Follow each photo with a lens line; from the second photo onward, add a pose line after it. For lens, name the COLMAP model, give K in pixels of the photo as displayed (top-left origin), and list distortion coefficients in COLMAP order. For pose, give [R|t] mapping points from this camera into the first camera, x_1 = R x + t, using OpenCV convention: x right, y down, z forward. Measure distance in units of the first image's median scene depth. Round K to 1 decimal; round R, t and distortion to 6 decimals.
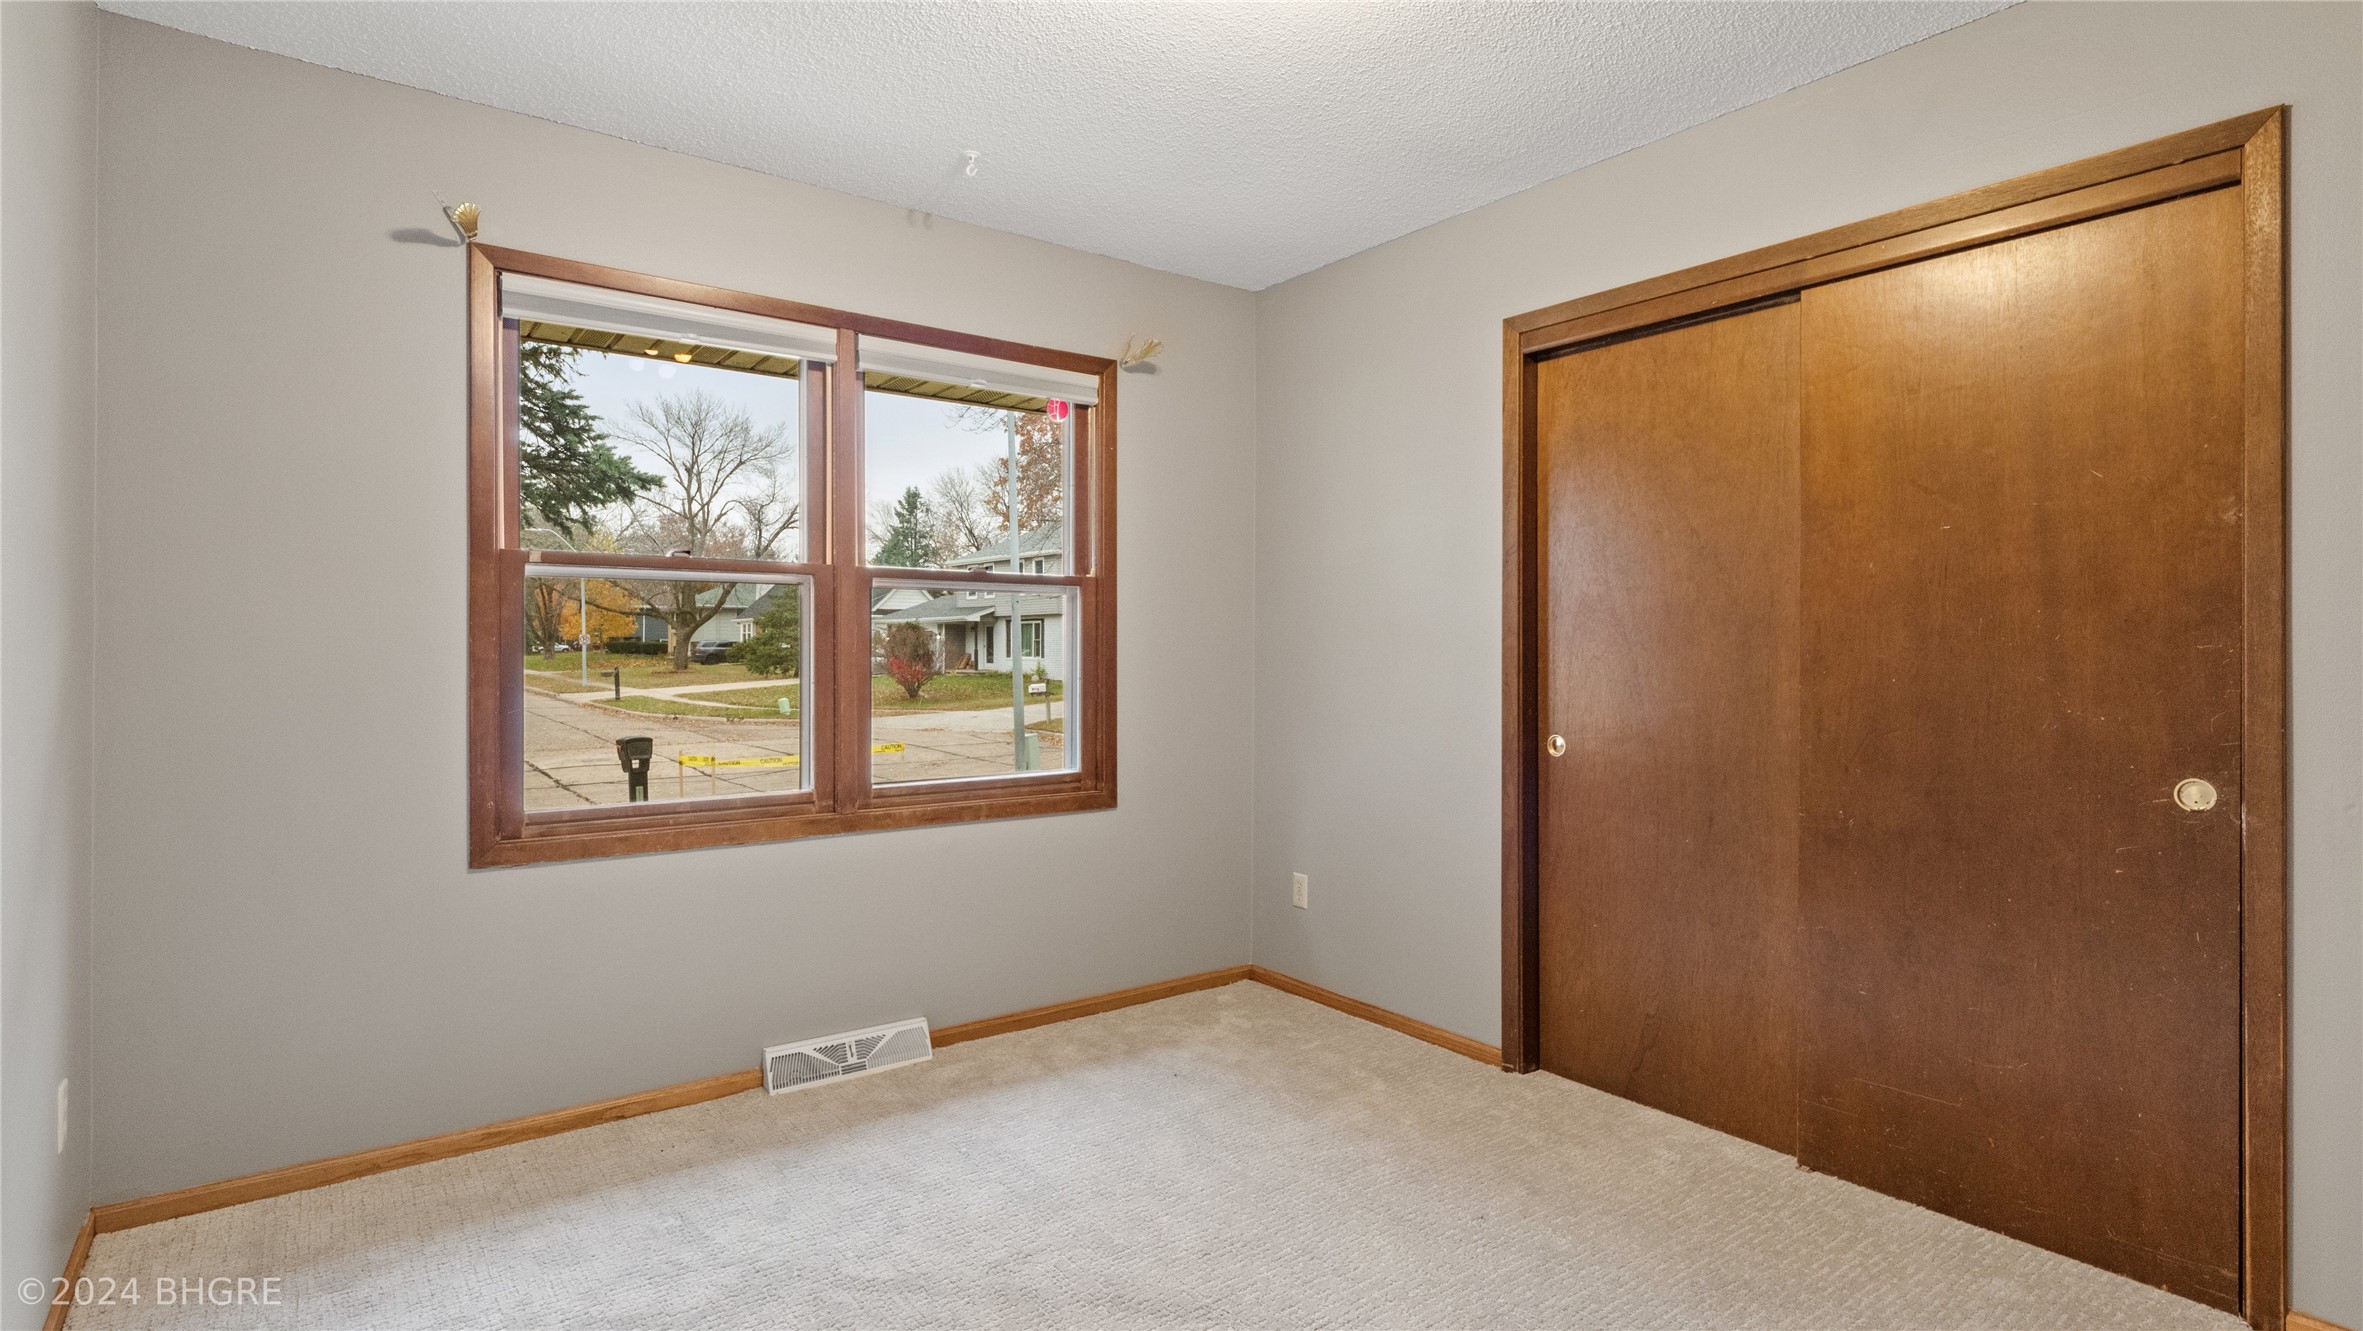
lens RADIAL K [[1174.8, 0, 1180.8], [0, 1174.8, 652.2], [0, 0, 1]] dist [-0.002106, -0.009298]
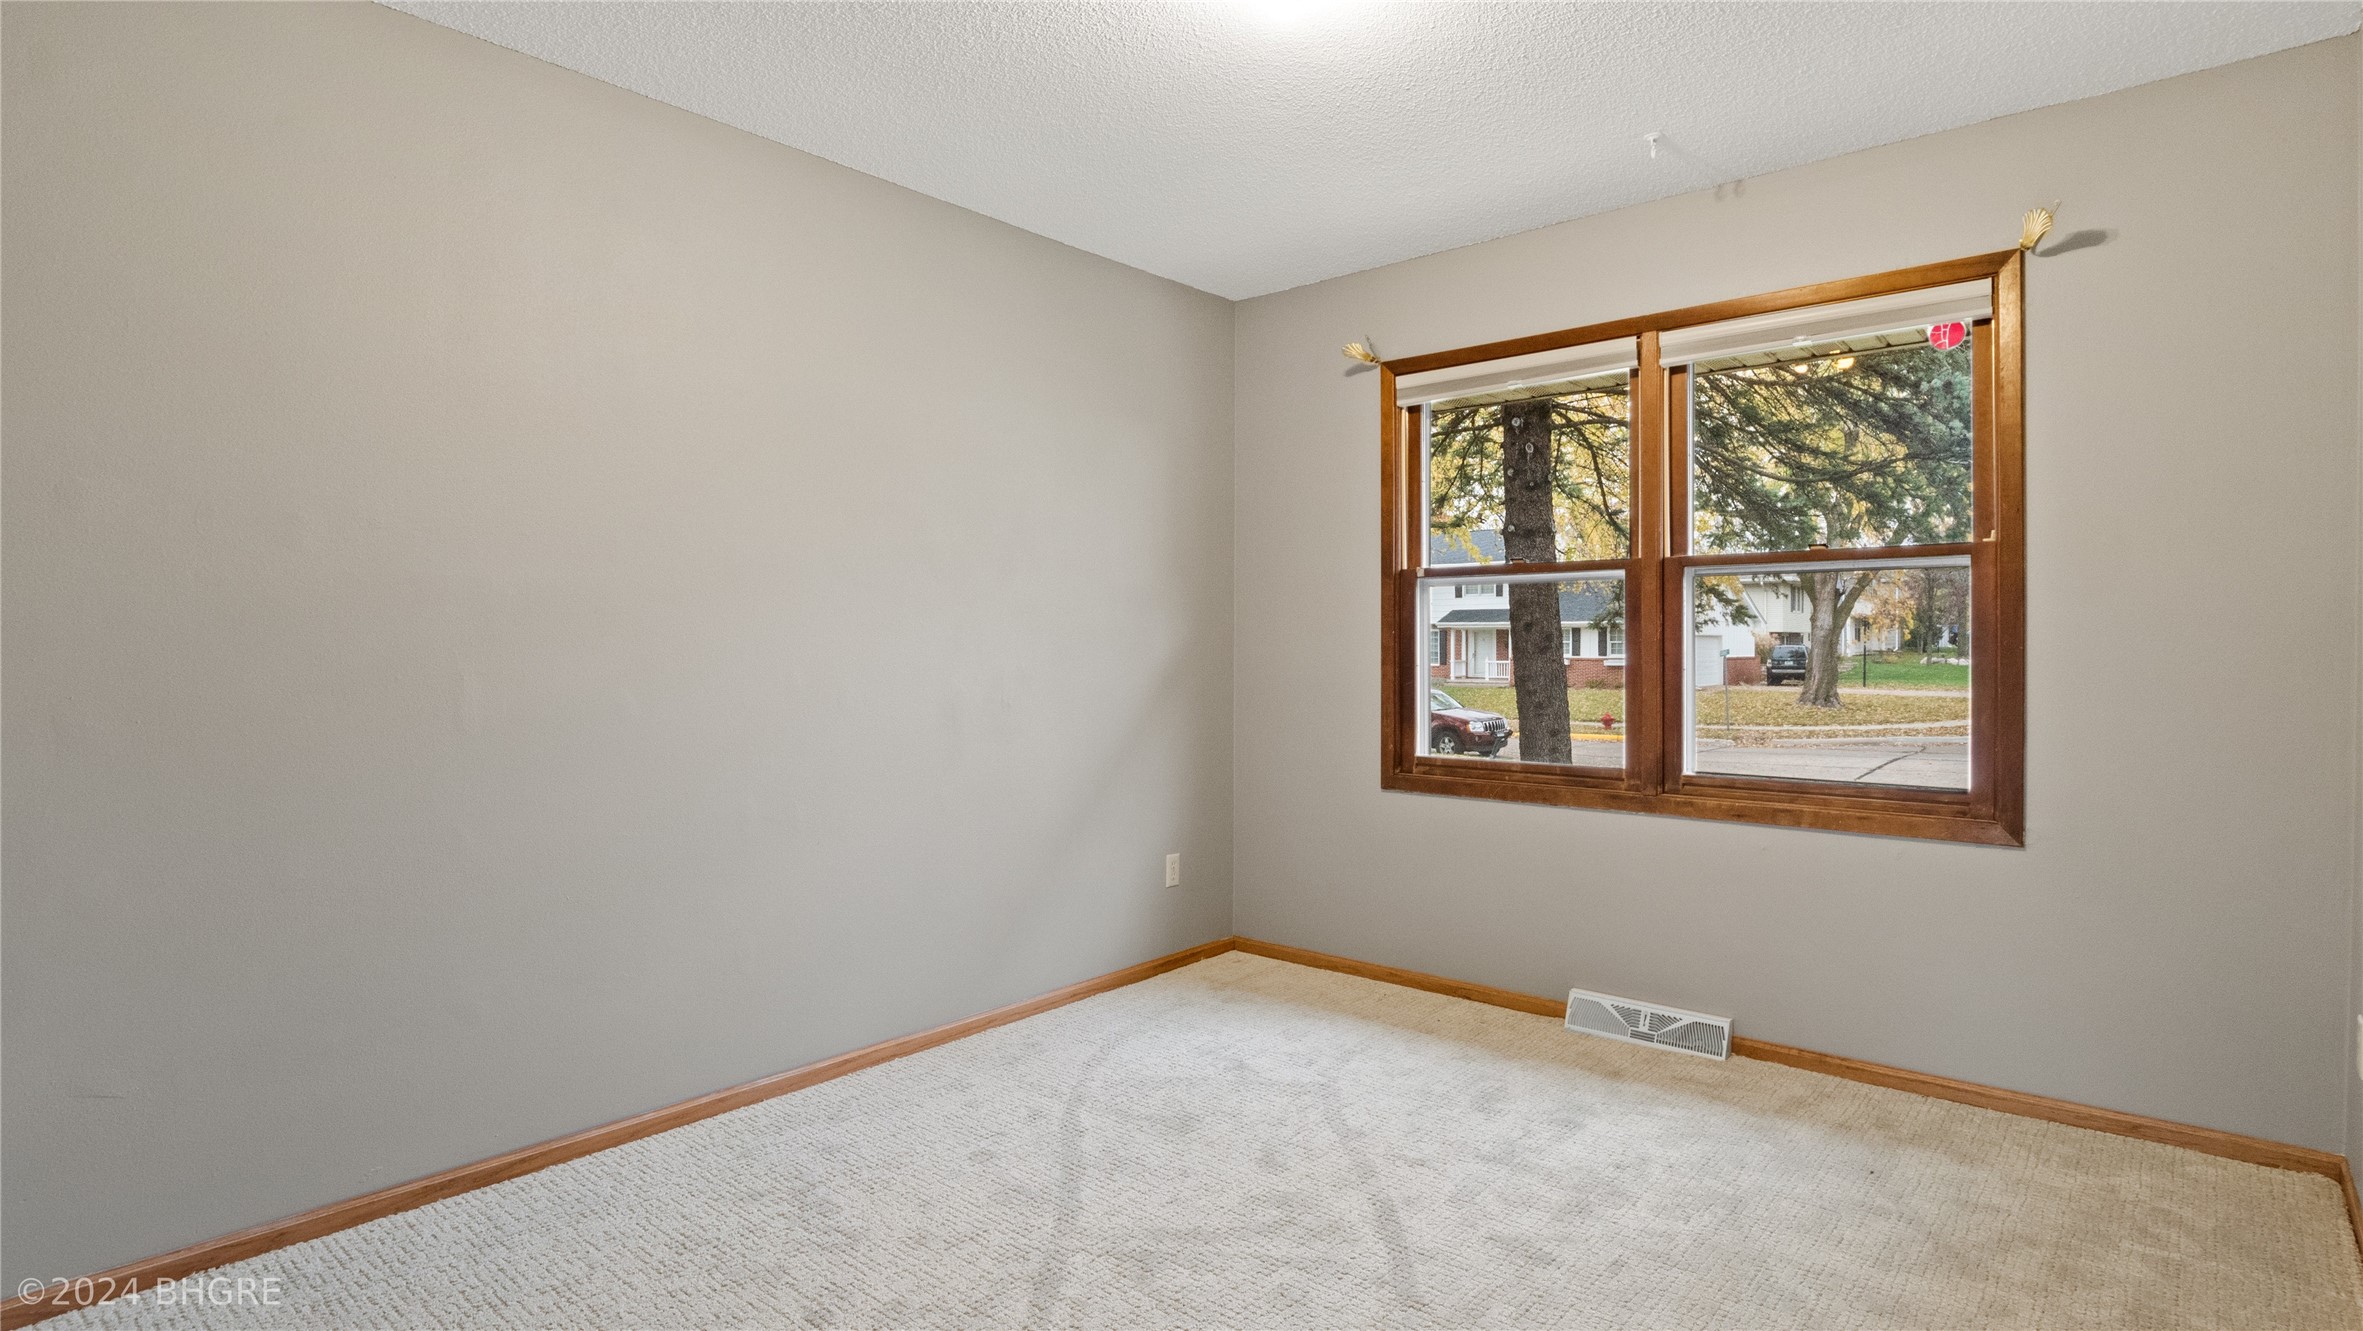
lens RADIAL K [[1174.8, 0, 1172.2], [0, 1174.8, 664.4], [0, 0, 1]] dist [-0.002106, -0.009298]
pose [[0.200437, 0.011101, -0.979644, 0.657736], [-0.001939, 0.999938, 0.010934, 0.010590], [0.979705, -0.000293, 0.200446, 0.373747]]
